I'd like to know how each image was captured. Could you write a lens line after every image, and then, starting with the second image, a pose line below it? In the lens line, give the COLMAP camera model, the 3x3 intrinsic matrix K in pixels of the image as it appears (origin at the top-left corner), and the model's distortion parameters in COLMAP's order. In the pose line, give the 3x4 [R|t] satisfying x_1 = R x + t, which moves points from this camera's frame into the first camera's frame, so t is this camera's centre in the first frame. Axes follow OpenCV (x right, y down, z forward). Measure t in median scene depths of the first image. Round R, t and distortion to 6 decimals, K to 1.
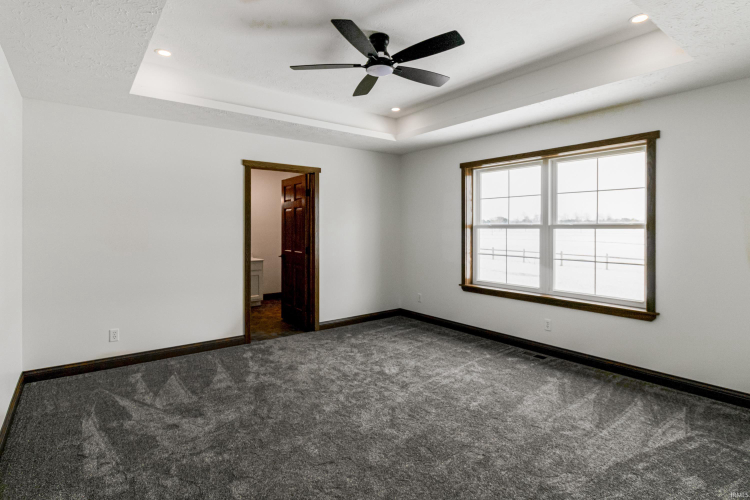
lens RADIAL K [[382.4, 0, 376.3], [0, 382.4, 243.5], [0, 0, 1]] dist [-0.003627, -0.000149]
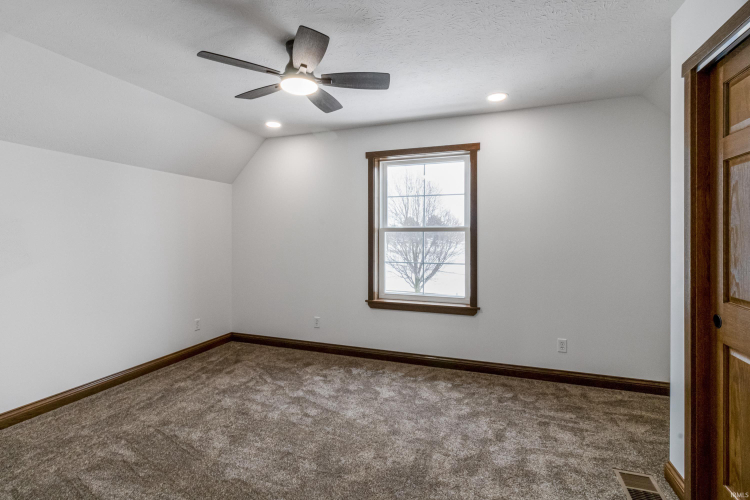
lens RADIAL K [[402.5, 0, 373.9], [0, 402.5, 248.8], [0, 0, 1]] dist [-0.019484, -0.001315]
pose [[0.866309, -0.024612, 0.498902, -0.192140], [0.023765, 0.999685, 0.008050, -0.009836], [-0.498943, 0.004883, 0.866621, 0.239552]]
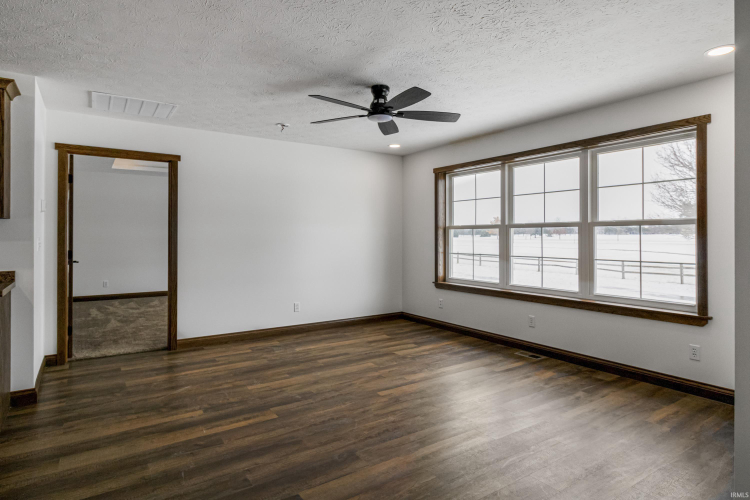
lens RADIAL K [[413.9, 0, 382.3], [0, 413.9, 243.4], [0, 0, 1]] dist [0.001687, 0.000220]
pose [[0.998833, -0.023048, -0.042446, 0.121516], [0.022625, 0.999690, -0.010431, 0.007318], [0.042673, 0.009458, 0.999044, -0.158730]]
